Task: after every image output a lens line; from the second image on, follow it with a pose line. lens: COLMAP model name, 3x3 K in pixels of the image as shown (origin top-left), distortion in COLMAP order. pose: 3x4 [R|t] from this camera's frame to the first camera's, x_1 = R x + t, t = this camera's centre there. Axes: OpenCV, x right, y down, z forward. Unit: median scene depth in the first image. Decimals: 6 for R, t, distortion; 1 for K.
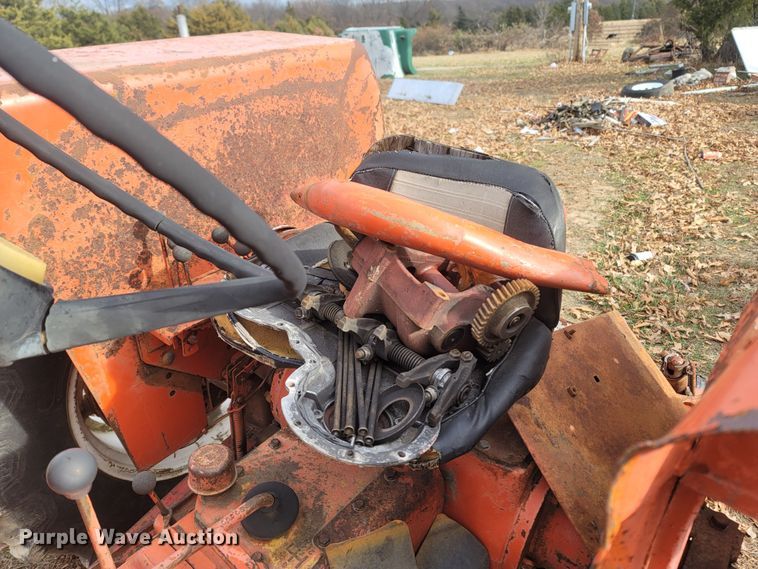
lens RADIAL K [[563.0, 0, 379.9], [0, 563.0, 292.3], [0, 0, 1]] dist [0.078445, -0.073514]
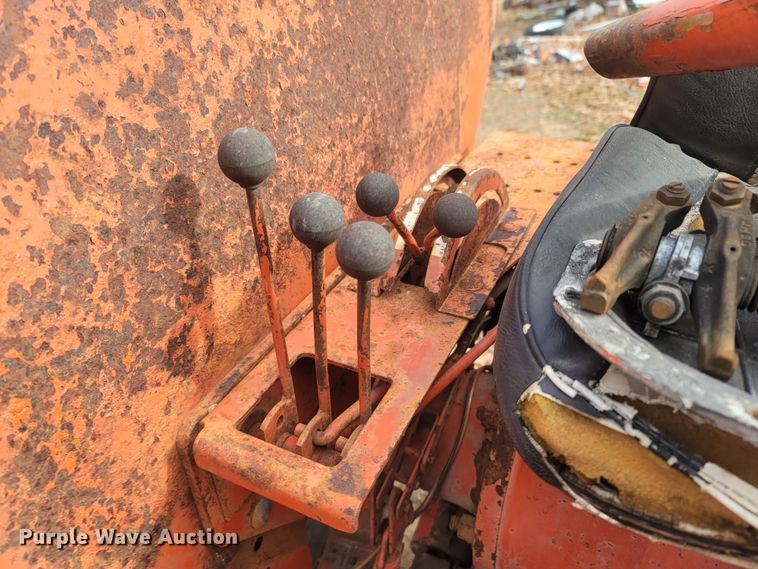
lens RADIAL K [[563.0, 0, 379.9], [0, 563.0, 292.3], [0, 0, 1]] dist [0.078445, -0.073514]
pose [[0.972152, -0.169247, 0.162100, -0.365204], [0.163421, 0.985353, 0.048723, -0.055828], [-0.167972, -0.020875, 0.985571, 0.641617]]
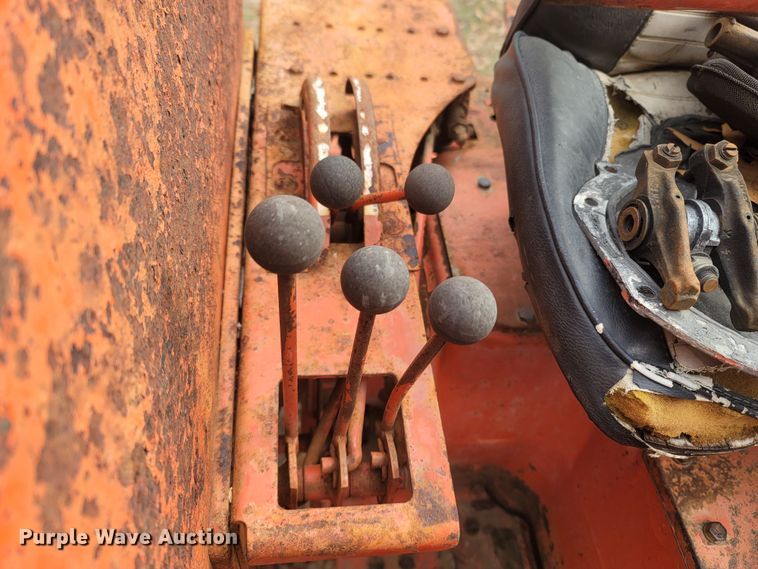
lens RADIAL K [[571.0, 0, 379.0], [0, 571.0, 284.5], [0, 0, 1]] dist [0.080094, -0.080289]
pose [[0.699836, -0.510737, 0.499377, -0.466508], [0.283182, 0.840202, 0.462460, -0.198436], [-0.655772, -0.182232, 0.732635, 0.766092]]
